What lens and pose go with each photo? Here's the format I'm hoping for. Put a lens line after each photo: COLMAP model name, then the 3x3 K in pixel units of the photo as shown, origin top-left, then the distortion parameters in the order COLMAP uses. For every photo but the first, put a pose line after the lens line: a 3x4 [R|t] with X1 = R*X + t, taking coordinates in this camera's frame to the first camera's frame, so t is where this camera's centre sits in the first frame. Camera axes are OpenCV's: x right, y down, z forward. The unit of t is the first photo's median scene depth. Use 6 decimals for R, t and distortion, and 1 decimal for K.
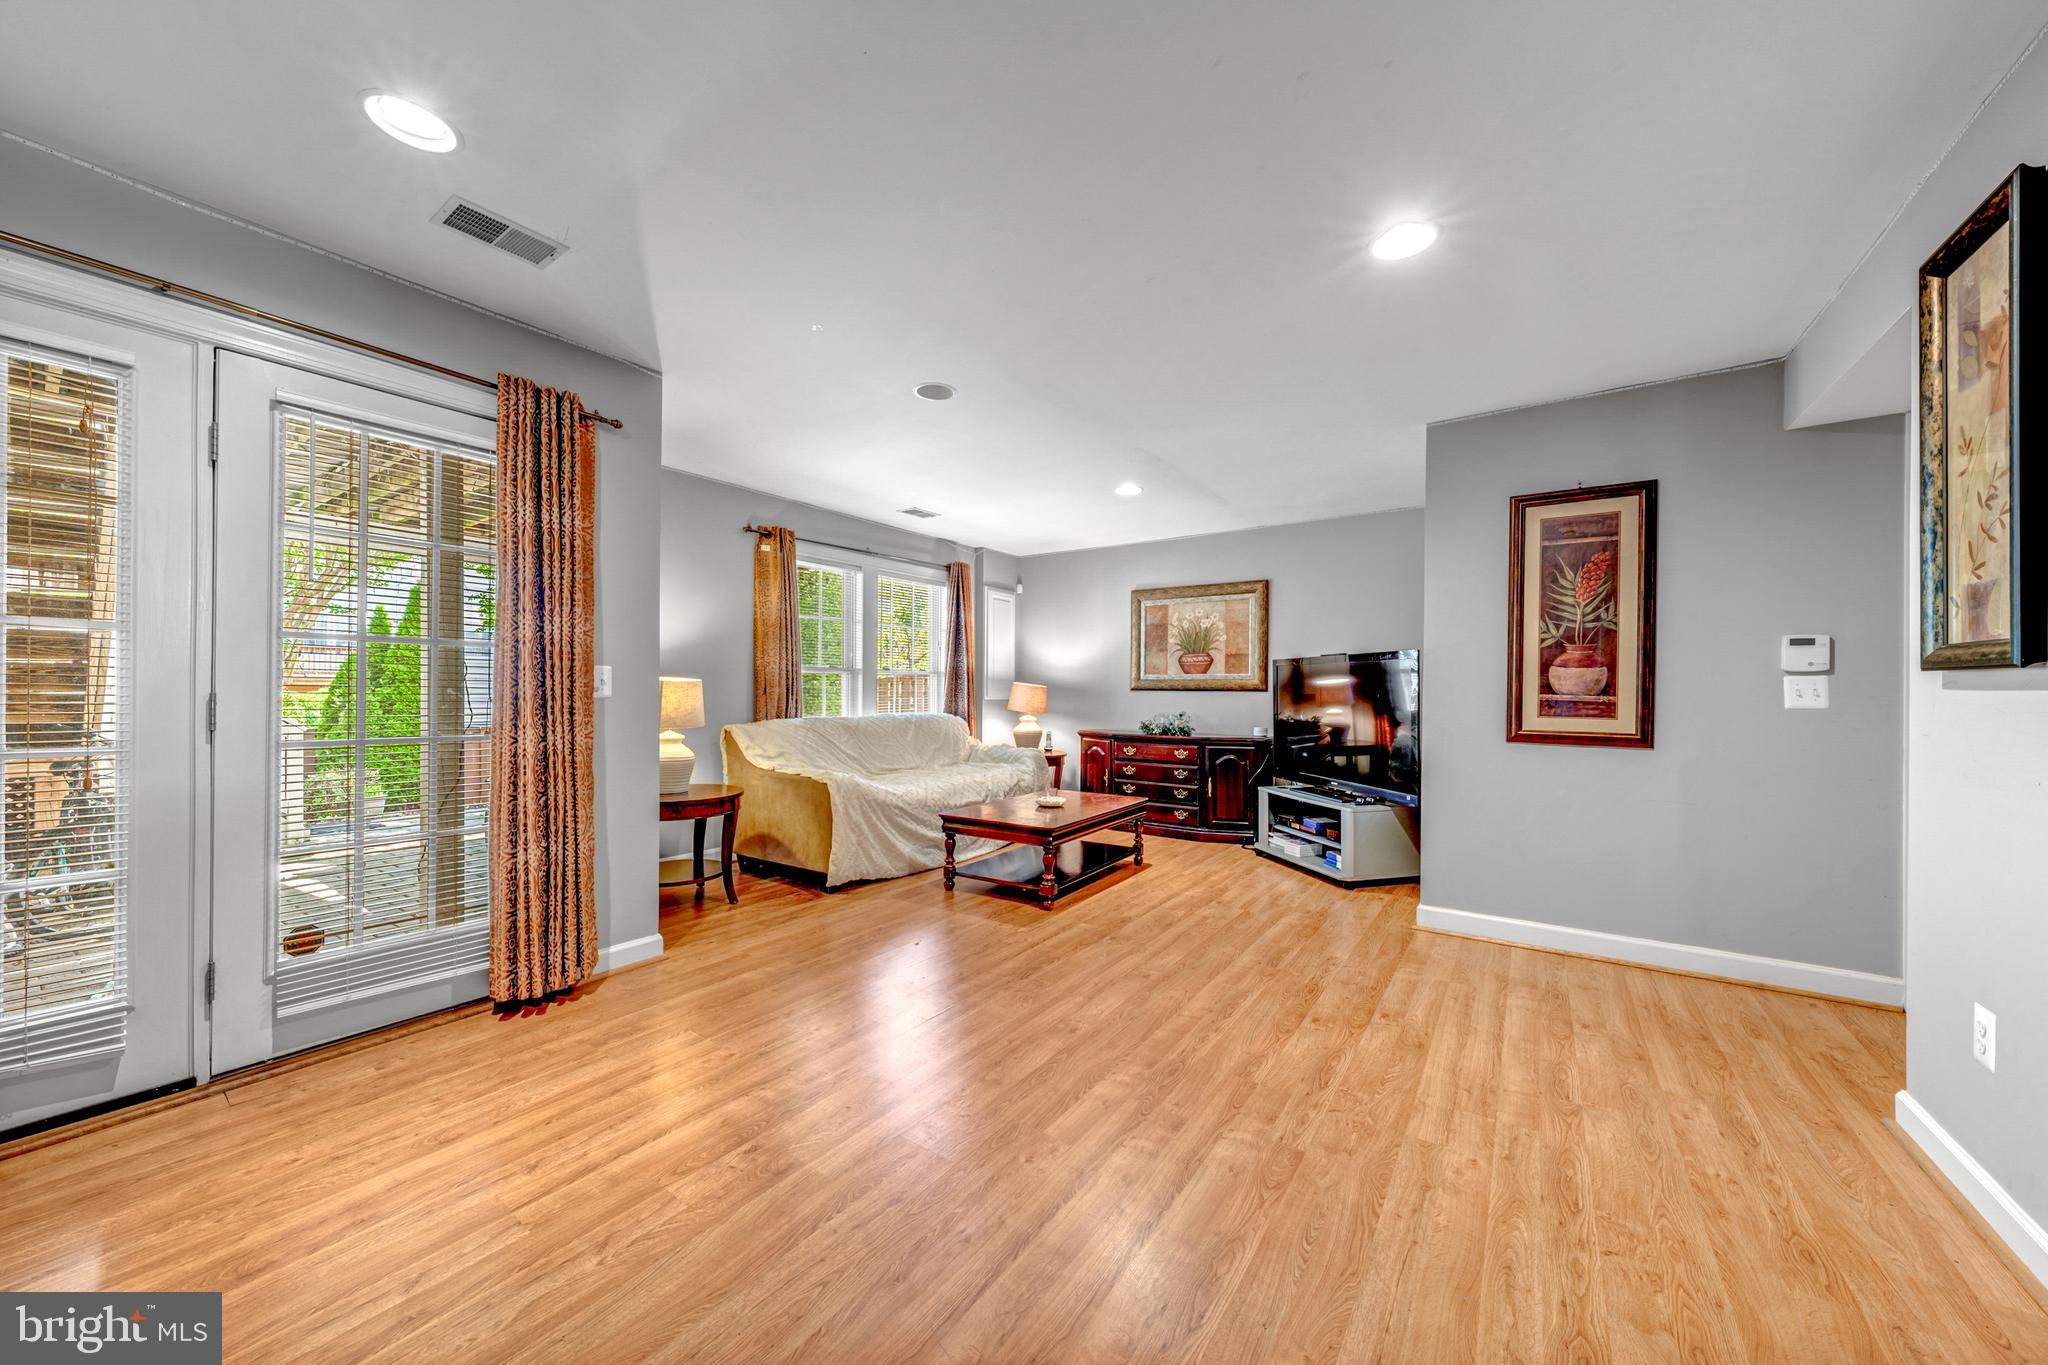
lens RADIAL K [[718.6, 0, 1024.0], [0, 718.6, 682.5], [0, 0, 1]] dist [-0.005003, -0.000206]
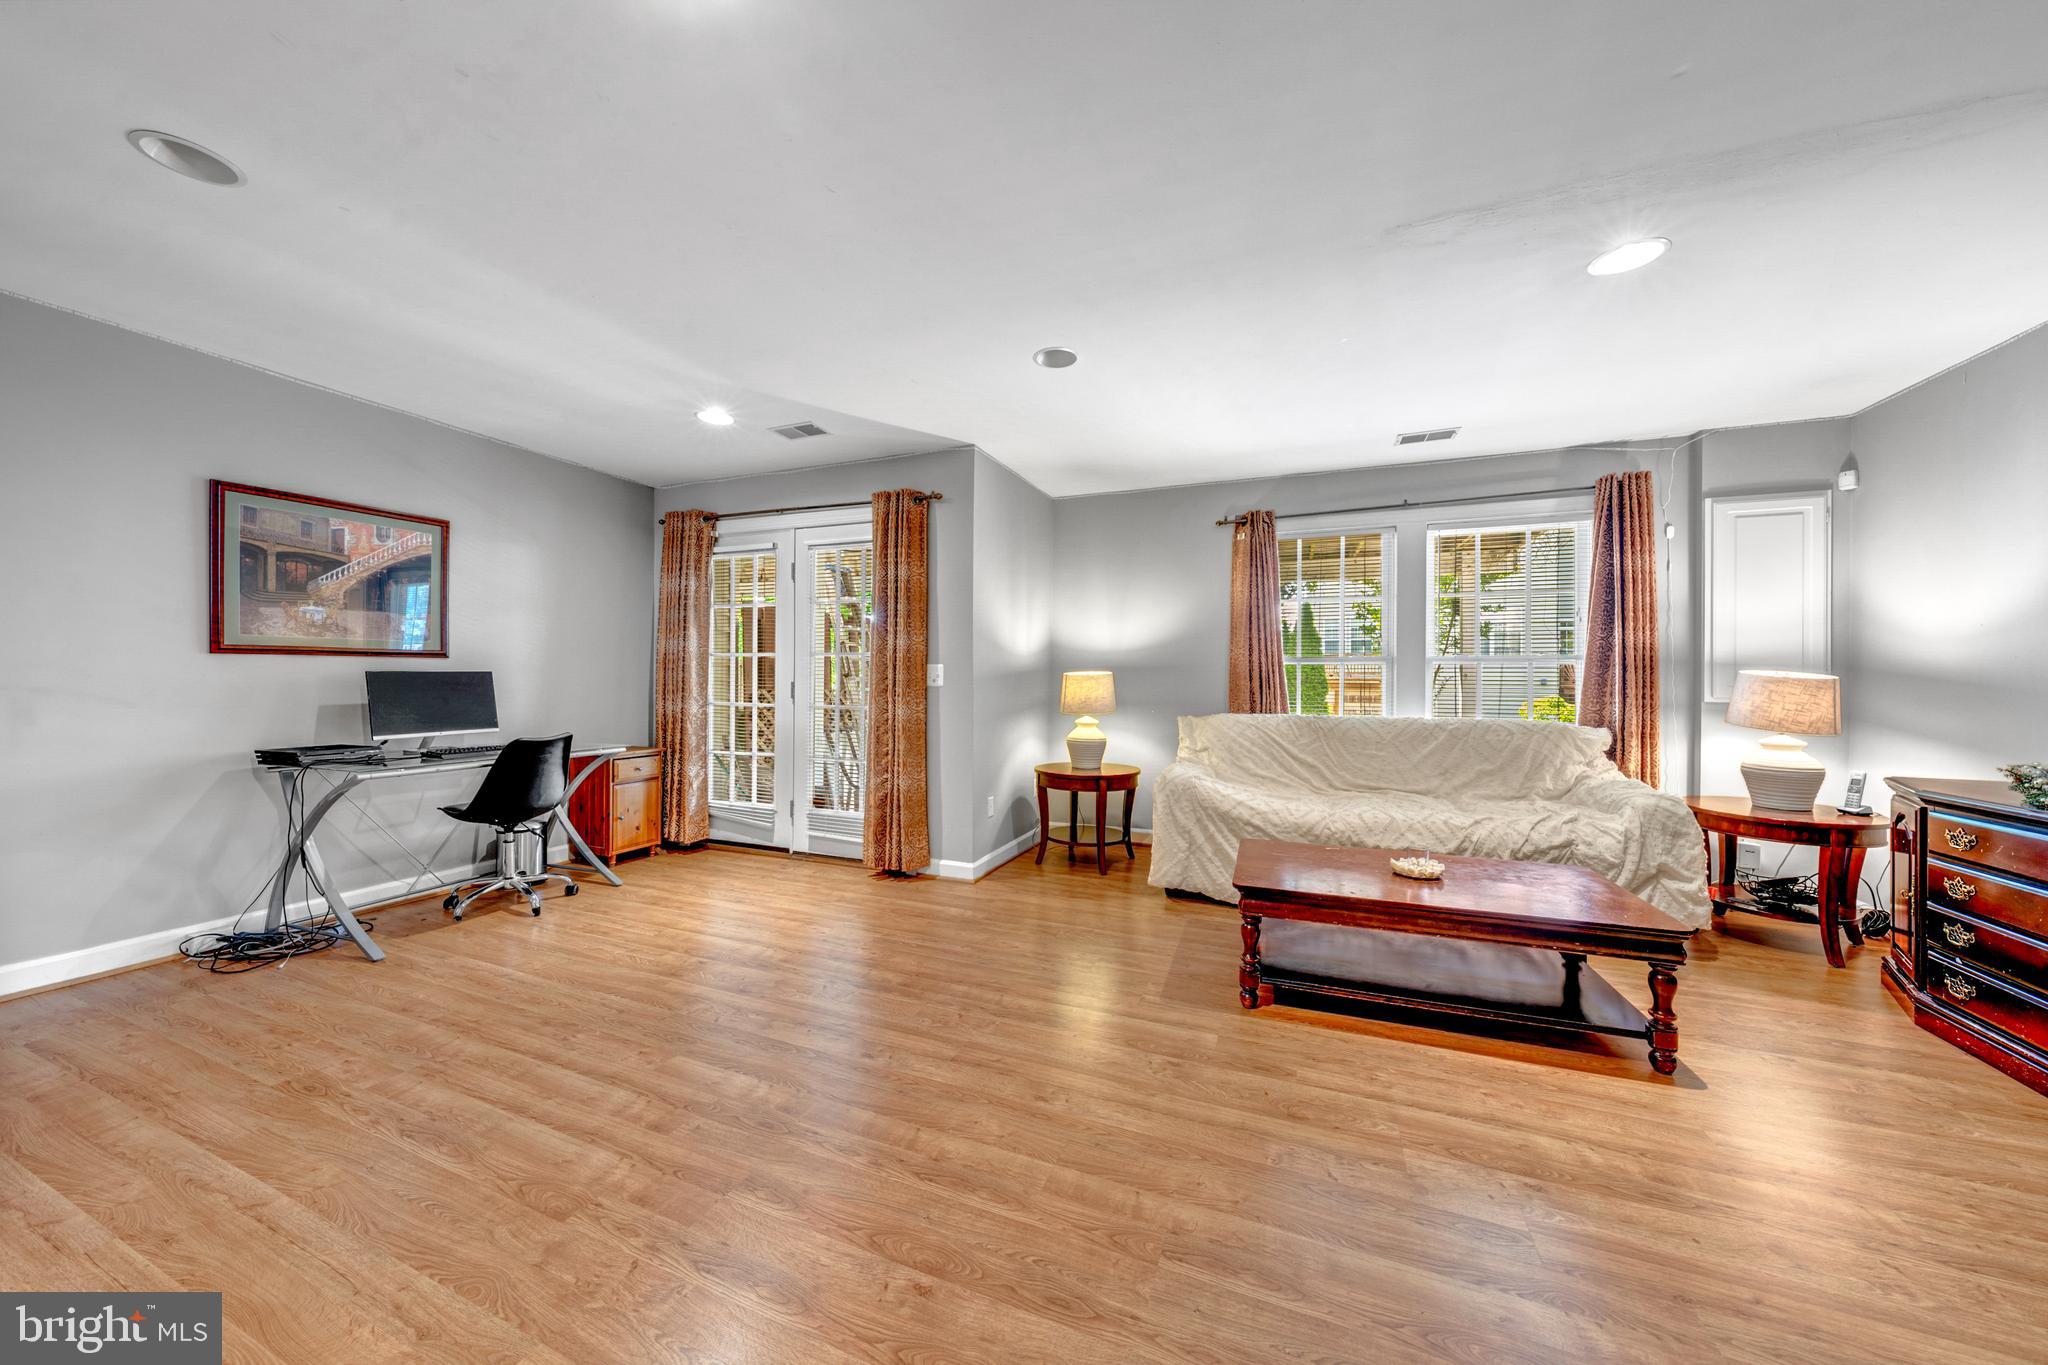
lens RADIAL K [[703.5, 0, 1028.5], [0, 703.5, 677.9], [0, 0, 1]] dist [-0.001718, -0.000014]
pose [[0.220805, -0.008473, -0.975281, 0.747343], [0.004417, 0.999961, -0.007687, 0.013504], [0.975308, -0.002610, 0.220834, 0.764635]]
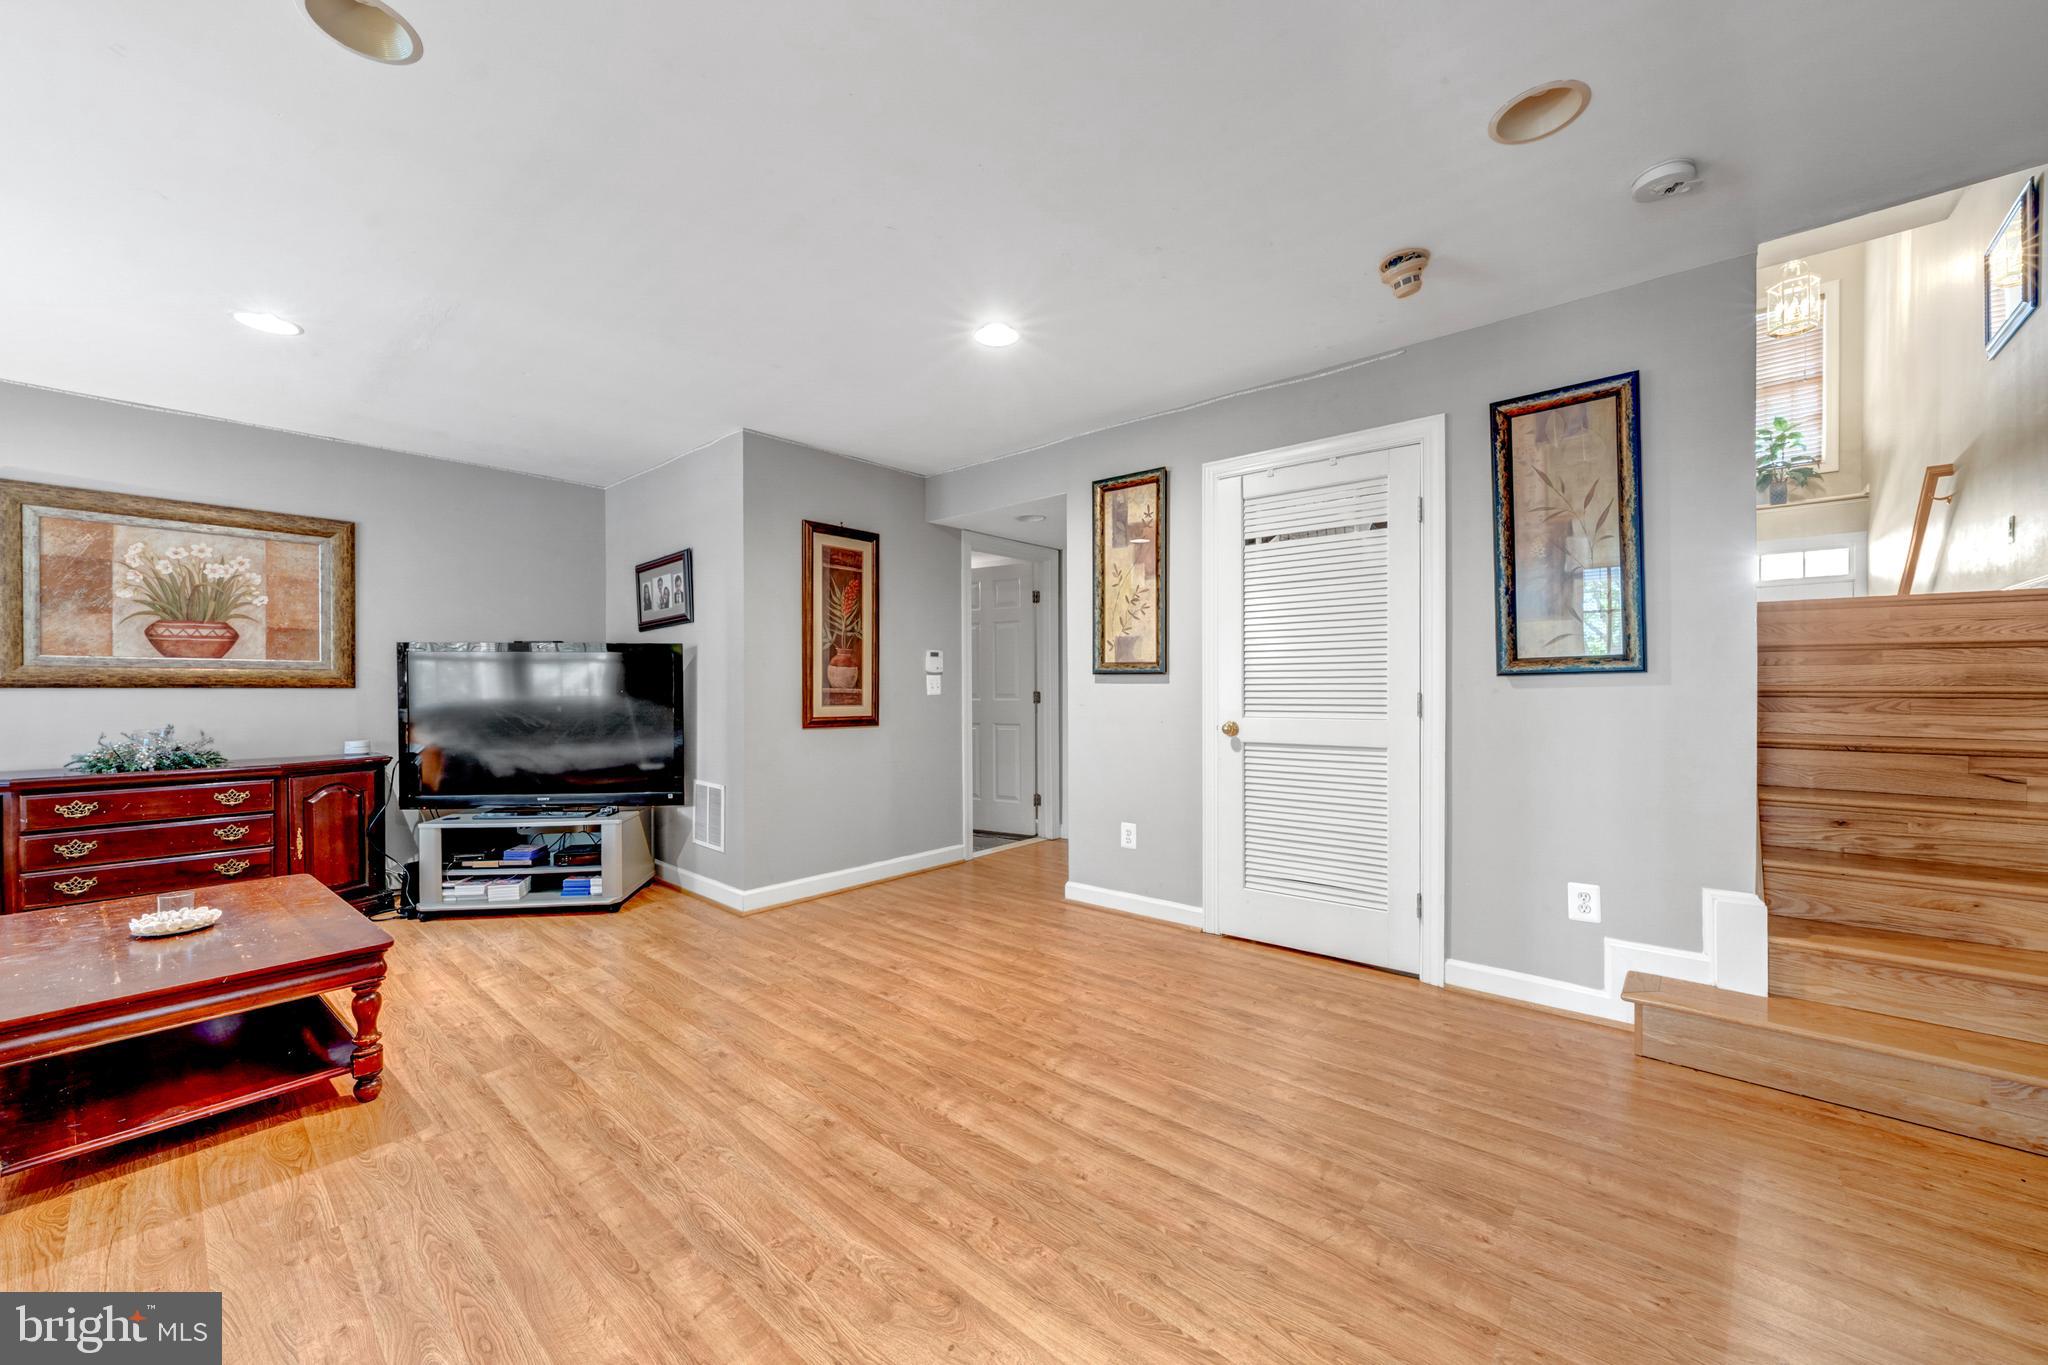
lens RADIAL K [[764.7, 0, 1024.0], [0, 764.7, 682.5], [0, 0, 1]] dist [0.000562, -0.000001]
pose [[0.108831, -0.001677, 0.994059, -0.559699], [-0.007887, 0.999966, 0.002551, 0.001641], [-0.994029, -0.008117, 0.108814, 0.534697]]
